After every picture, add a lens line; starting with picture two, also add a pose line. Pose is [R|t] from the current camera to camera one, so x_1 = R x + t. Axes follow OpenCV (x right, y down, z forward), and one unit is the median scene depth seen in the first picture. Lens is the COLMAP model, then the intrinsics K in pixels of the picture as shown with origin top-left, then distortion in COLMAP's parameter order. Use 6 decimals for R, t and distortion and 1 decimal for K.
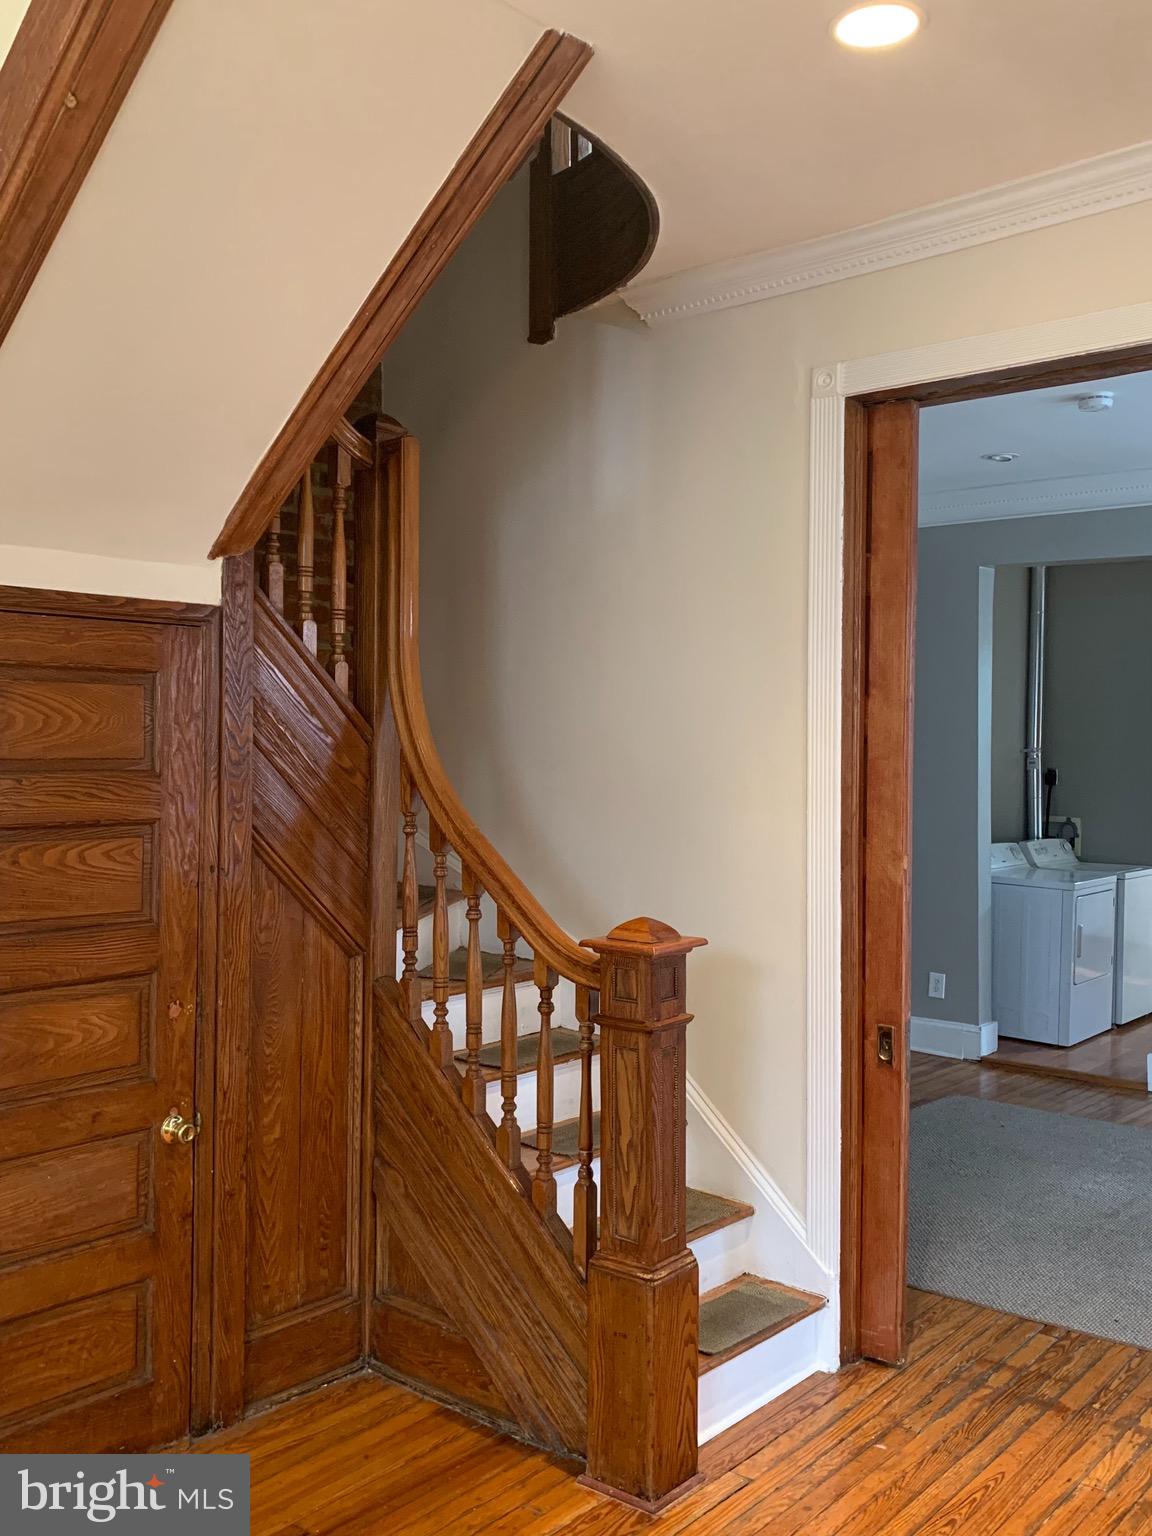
lens RADIAL K [[1402.9, 0, 576.0], [0, 1402.9, 768.0], [0, 0, 1]] dist [0.009838, -0.008493]
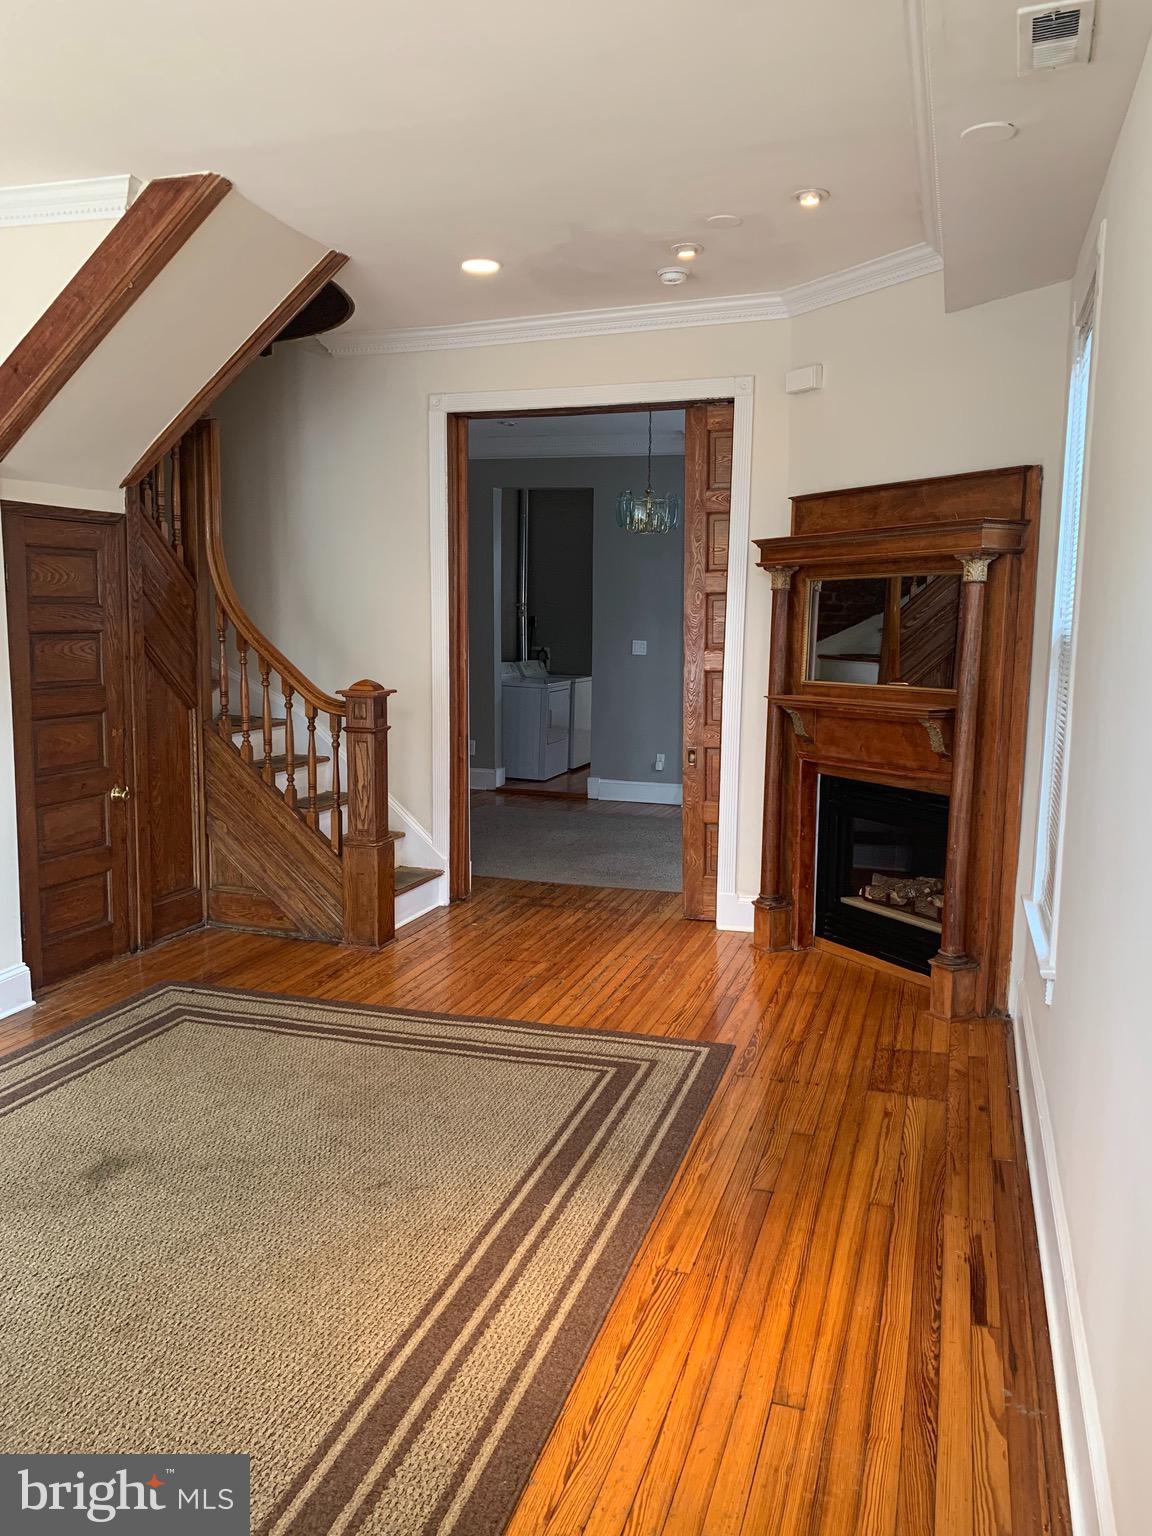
lens RADIAL K [[1082.6, 0, 600.2], [0, 1082.6, 765.0], [0, 0, 1]] dist [0.002368, -0.056838]
pose [[0.921368, -0.040395, 0.386586, -0.235538], [-0.011803, 0.991219, 0.131706, 0.016028], [-0.388511, -0.125913, 0.912801, -0.558664]]
